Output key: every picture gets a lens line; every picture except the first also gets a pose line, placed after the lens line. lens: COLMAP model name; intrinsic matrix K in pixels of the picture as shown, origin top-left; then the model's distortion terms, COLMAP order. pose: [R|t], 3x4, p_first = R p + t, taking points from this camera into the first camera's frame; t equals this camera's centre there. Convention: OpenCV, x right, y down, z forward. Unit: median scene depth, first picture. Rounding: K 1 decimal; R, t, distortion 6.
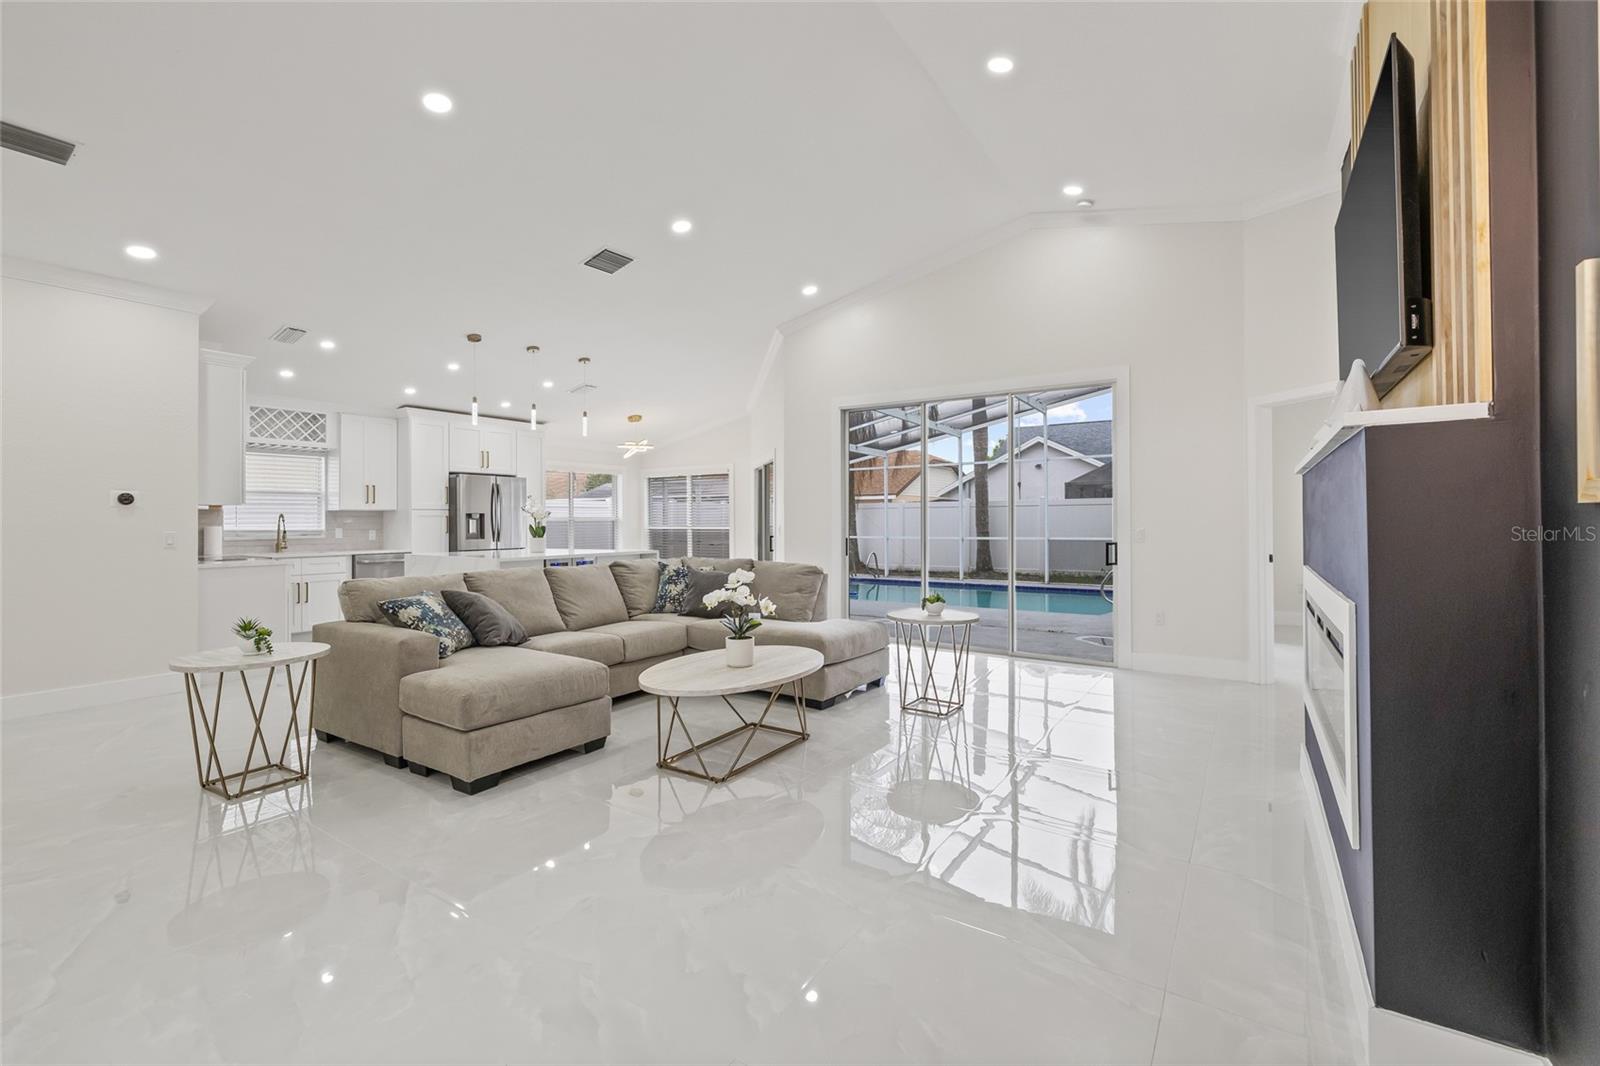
lens RADIAL K [[675.6, 0, 794.0], [0, 675.6, 517.3], [0, 0, 1]] dist [-0.004376, -0.000215]
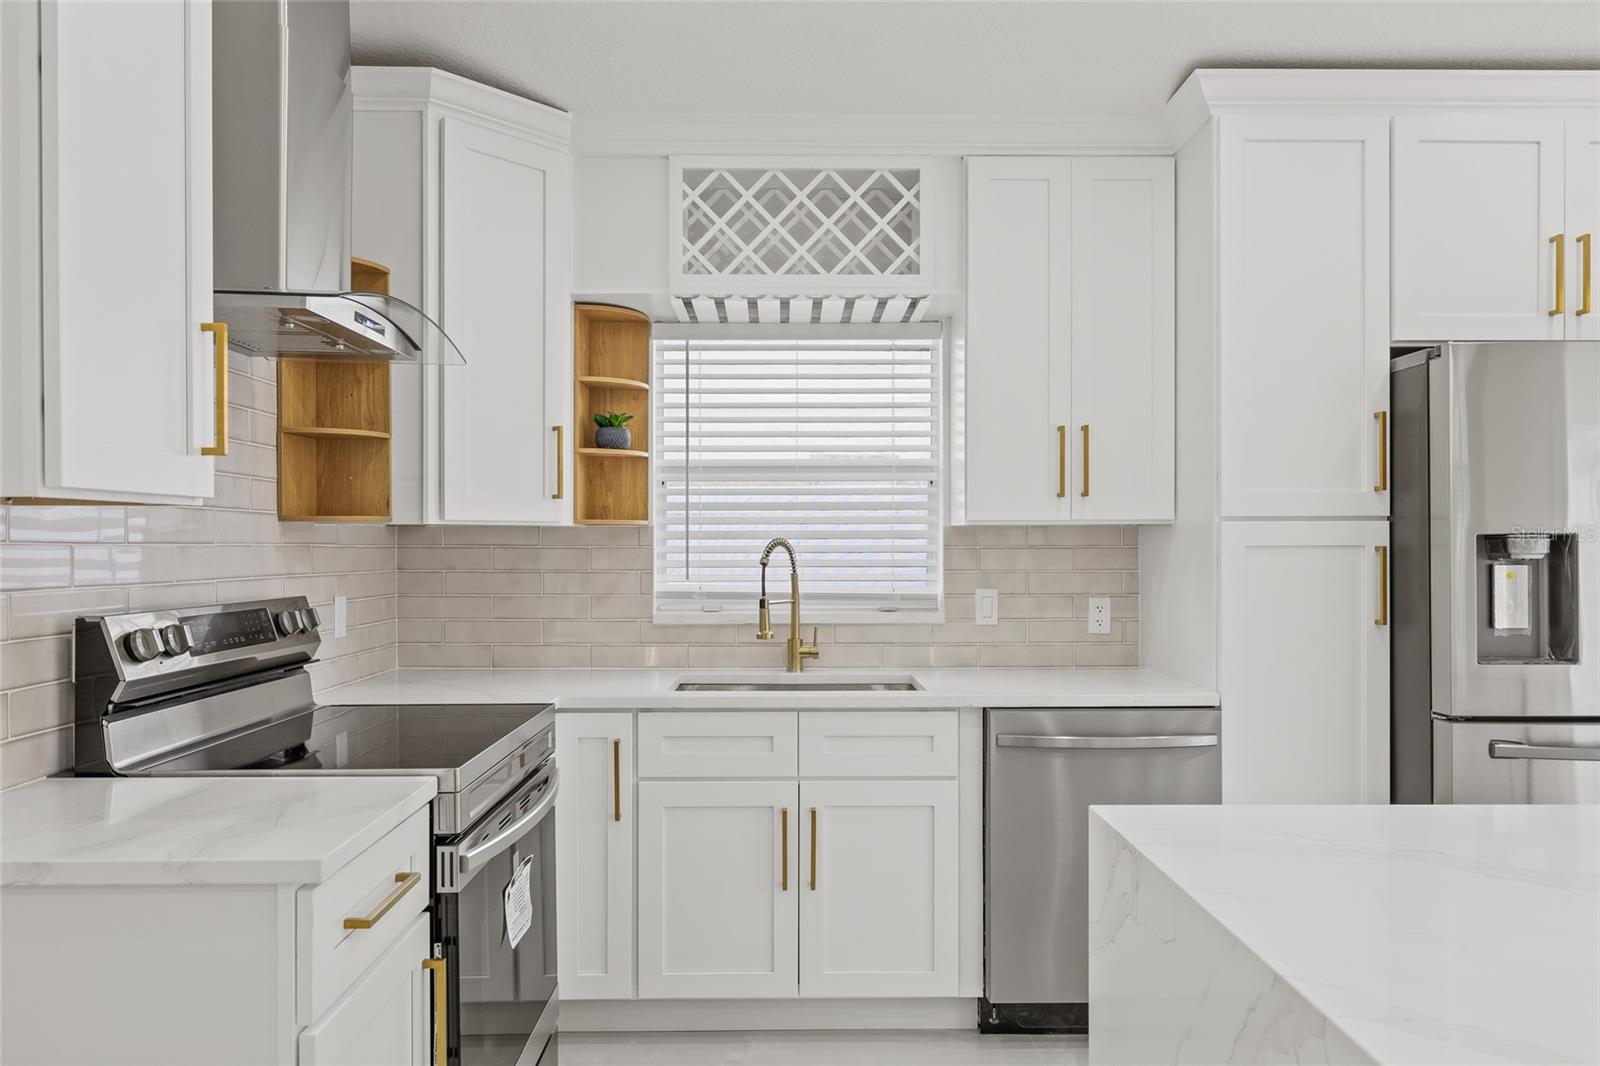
lens RADIAL K [[1073.6, 0, 792.2], [0, 1073.6, 535.1], [0, 0, 1]] dist [0.023520, -0.005638]
pose [[0.550638, 0.000136, -0.834744, -0.342765], [0.003433, 0.999991, 0.002428, -0.007316], [0.834737, -0.004203, 0.550632, 0.679176]]
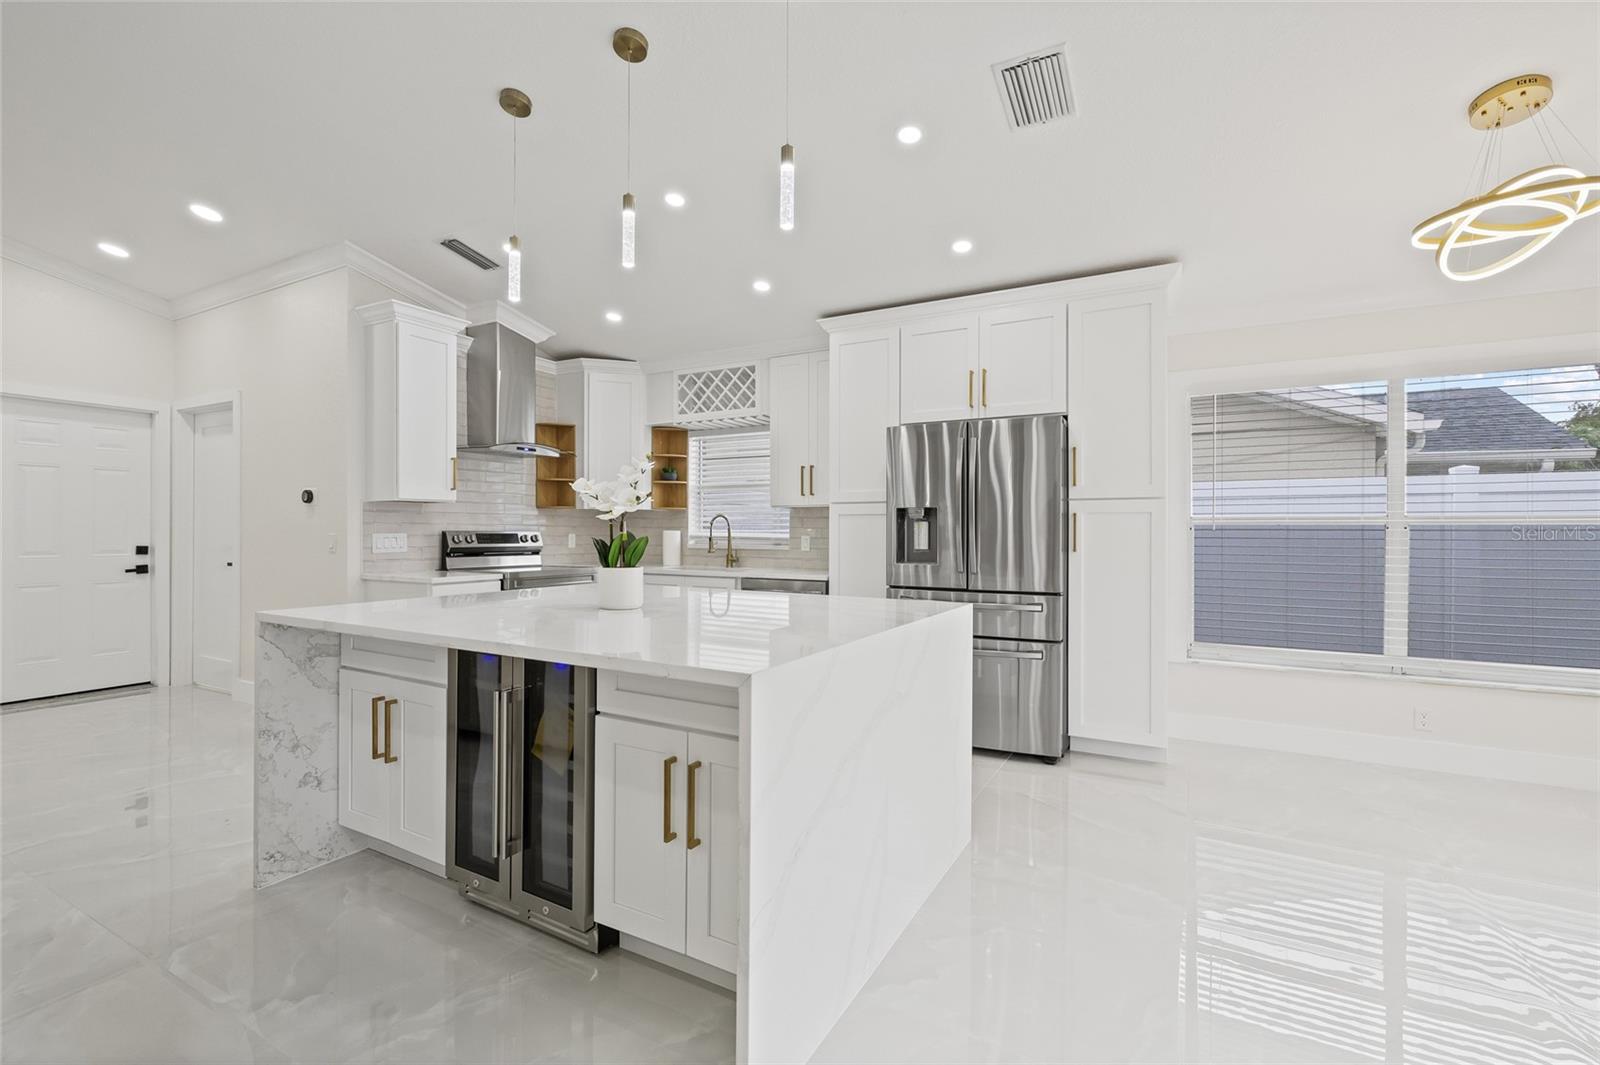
lens RADIAL K [[675.6, 0, 803.1], [0, 675.6, 530.1], [0, 0, 1]] dist [-0.004376, -0.000215]
pose [[0.089287, 0.006094, -0.995987, -0.019421], [0.004716, 0.999967, 0.006541, 0.006726], [0.995995, -0.005281, 0.089255, 0.931238]]
